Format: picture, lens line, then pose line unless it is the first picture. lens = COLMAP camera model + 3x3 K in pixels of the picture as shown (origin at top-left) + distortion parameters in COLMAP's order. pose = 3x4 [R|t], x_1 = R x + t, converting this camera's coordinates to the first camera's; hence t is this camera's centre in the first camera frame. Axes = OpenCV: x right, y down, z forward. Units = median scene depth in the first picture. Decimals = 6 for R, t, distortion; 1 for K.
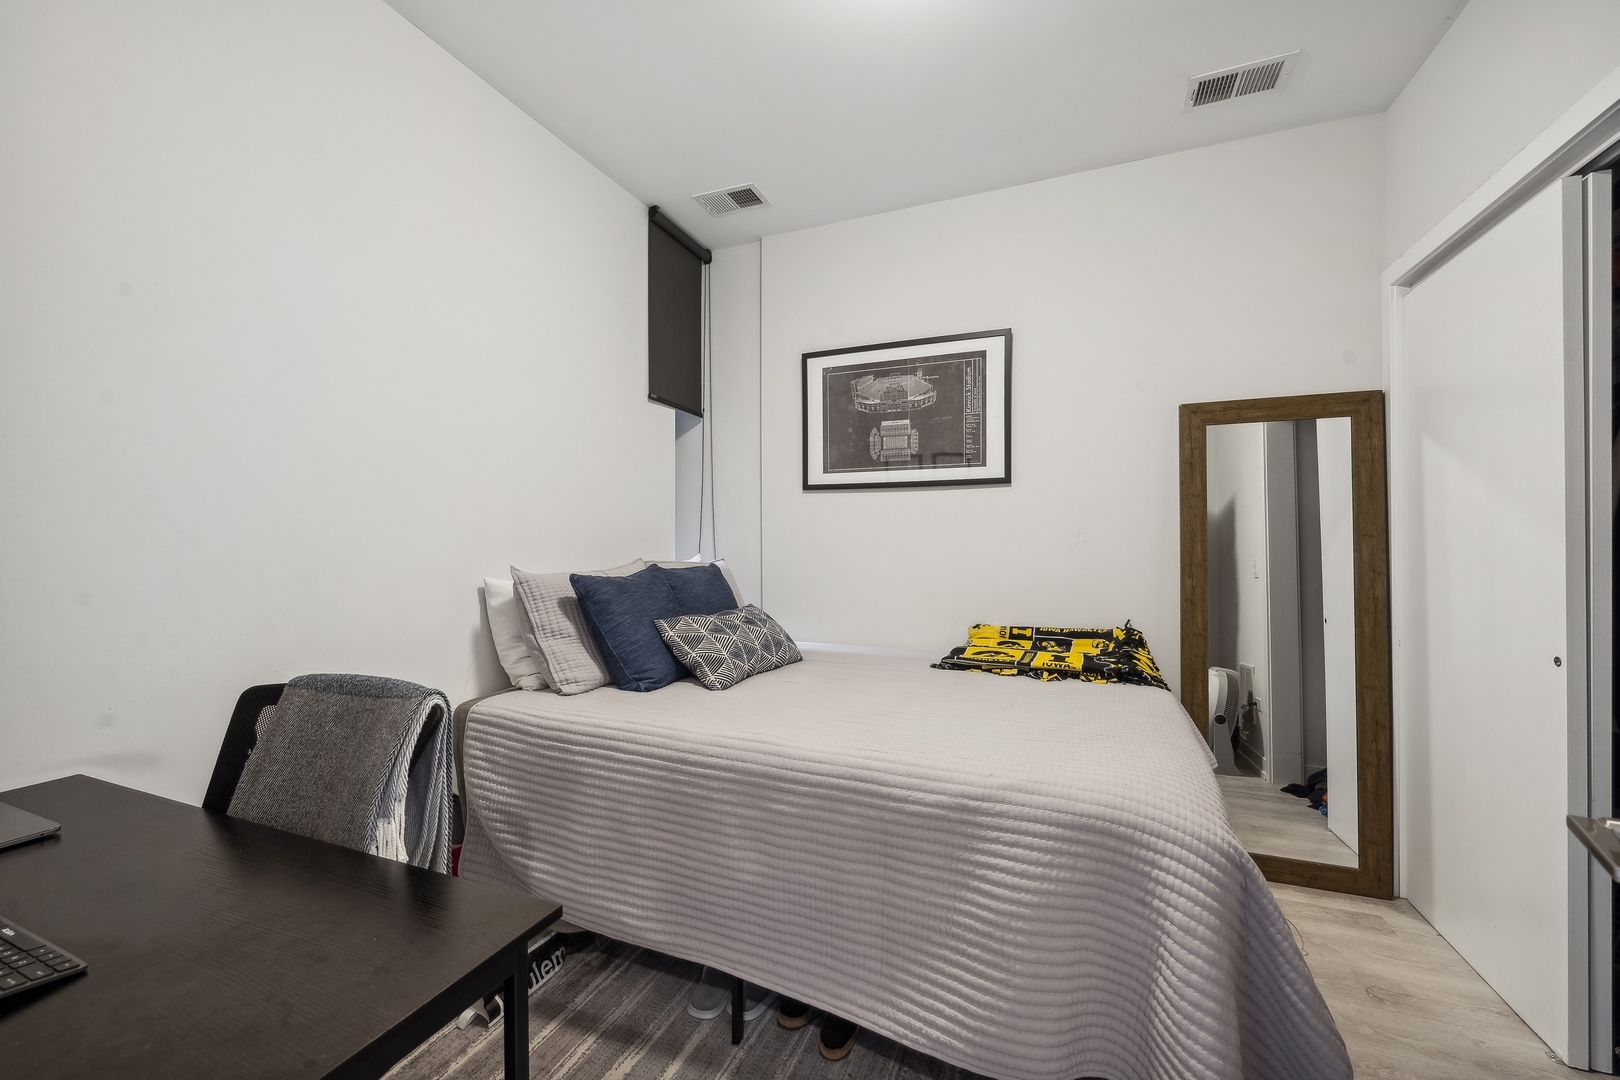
lens RADIAL K [[639.1, 0, 807.7], [0, 639.1, 540.3], [0, 0, 1]] dist [0.002237, 0.000134]
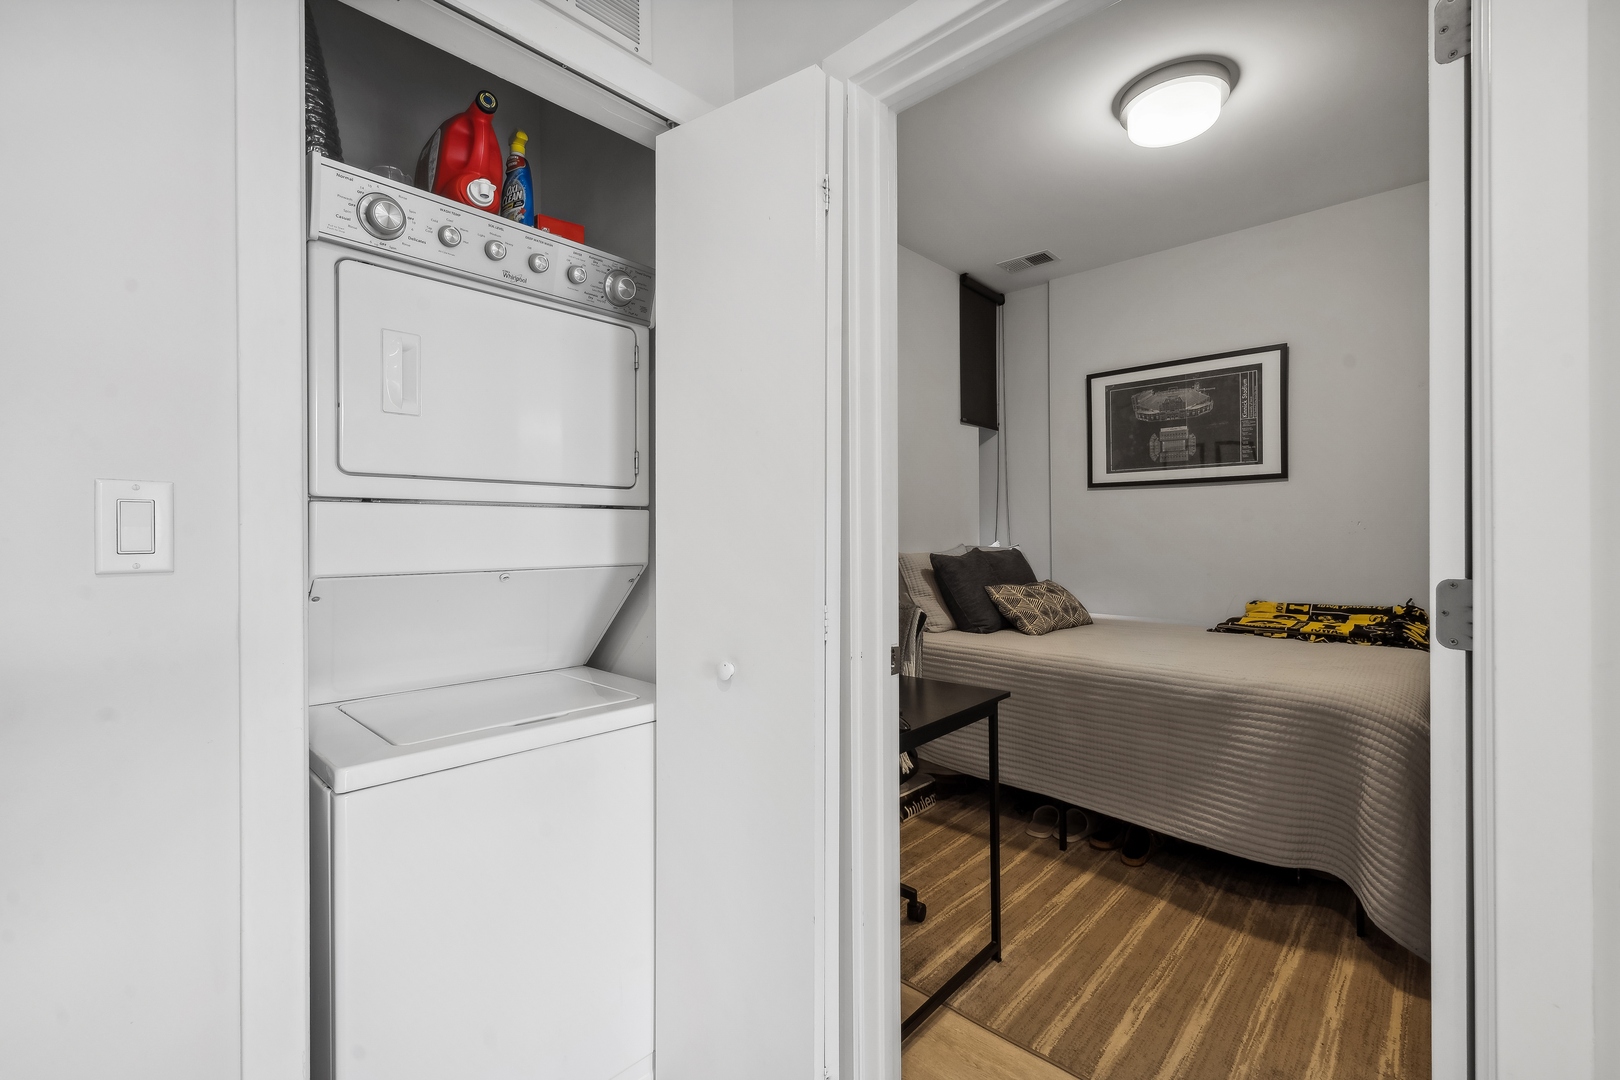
lens RADIAL K [[694.5, 0, 803.7], [0, 694.5, 533.3], [0, 0, 1]] dist [0.001458, 0.000097]
pose [[0.937959, -0.006557, -0.346686, -0.081792], [0.008285, 0.999960, 0.003503, -0.002416], [0.346649, -0.006158, 0.937975, -0.597919]]
